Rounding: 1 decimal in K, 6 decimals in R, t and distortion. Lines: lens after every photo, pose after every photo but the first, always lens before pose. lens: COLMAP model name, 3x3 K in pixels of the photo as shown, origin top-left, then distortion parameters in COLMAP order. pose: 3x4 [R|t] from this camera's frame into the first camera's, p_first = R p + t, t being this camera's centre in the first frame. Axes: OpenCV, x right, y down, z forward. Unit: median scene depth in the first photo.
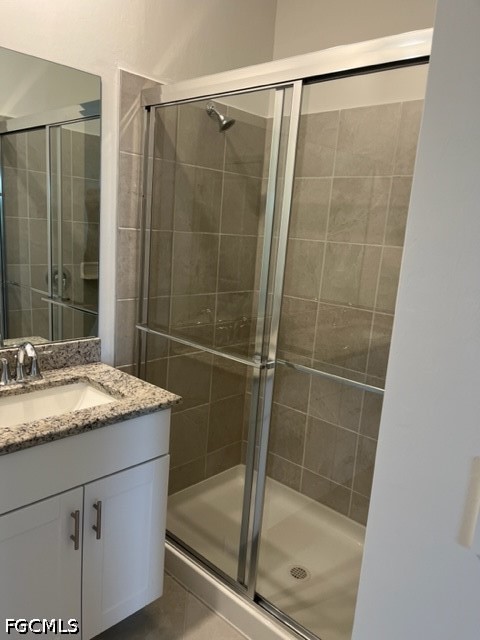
lens RADIAL K [[484.9, 0, 240.0], [0, 484.9, 320.0], [0, 0, 1]] dist [0.037529, -0.001390]
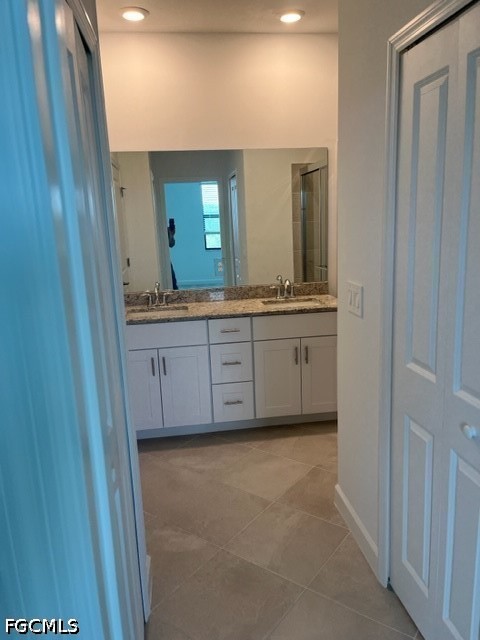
lens RADIAL K [[484.9, 0, 240.0], [0, 484.9, 320.0], [0, 0, 1]] dist [0.037529, -0.001390]
pose [[0.764843, 0.030126, -0.643512, 0.773823], [-0.026030, 0.999535, 0.015856, 0.191854], [0.643691, 0.004624, 0.765272, -0.769302]]
